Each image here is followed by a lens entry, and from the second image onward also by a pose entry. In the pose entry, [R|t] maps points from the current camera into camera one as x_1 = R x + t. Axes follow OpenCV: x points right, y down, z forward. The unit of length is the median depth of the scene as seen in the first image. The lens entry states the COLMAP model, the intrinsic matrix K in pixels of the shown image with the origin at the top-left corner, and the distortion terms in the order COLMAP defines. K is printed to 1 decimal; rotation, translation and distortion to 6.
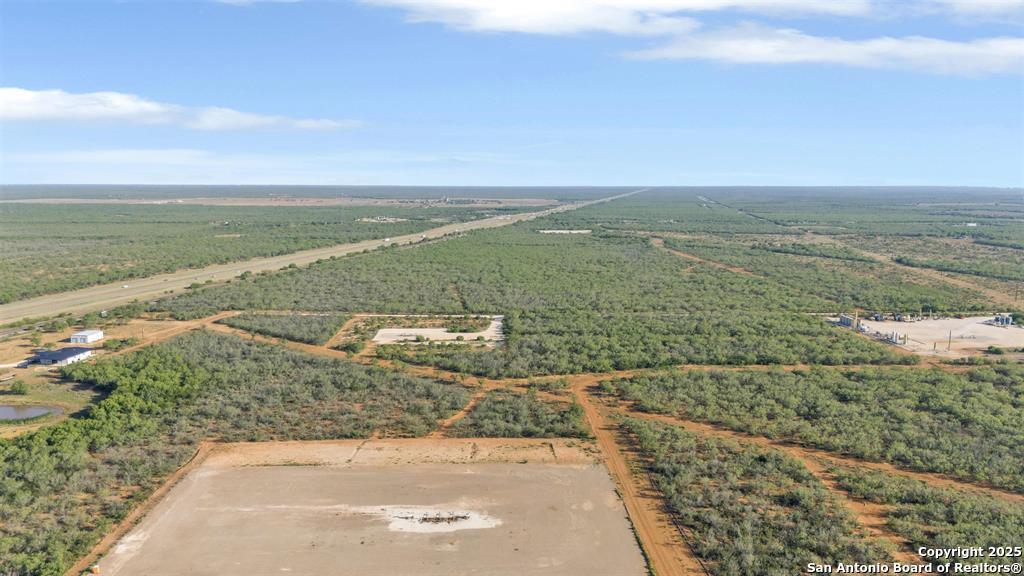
lens RADIAL K [[759.8, 0, 512.6], [0, 759.8, 287.6], [0, 0, 1]] dist [0.010901, -0.043324]
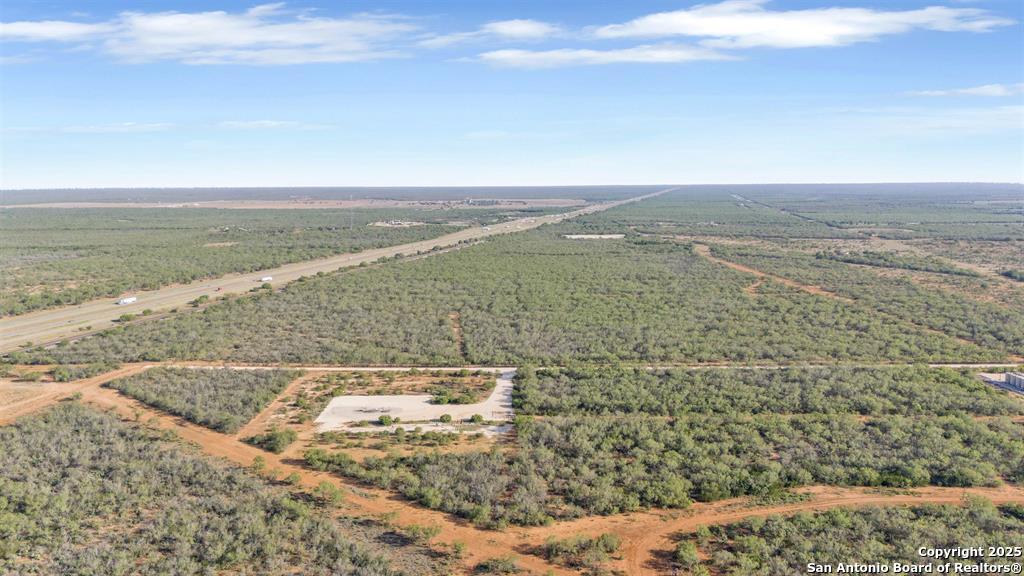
lens RADIAL K [[759.8, 0, 512.0], [0, 759.8, 288.4], [0, 0, 1]] dist [0.010901, -0.043324]
pose [[0.999335, -0.003880, -0.036258, 0.008656], [0.003922, 0.999992, 0.001108, -0.030854], [0.036253, -0.001250, 0.999342, 0.222673]]
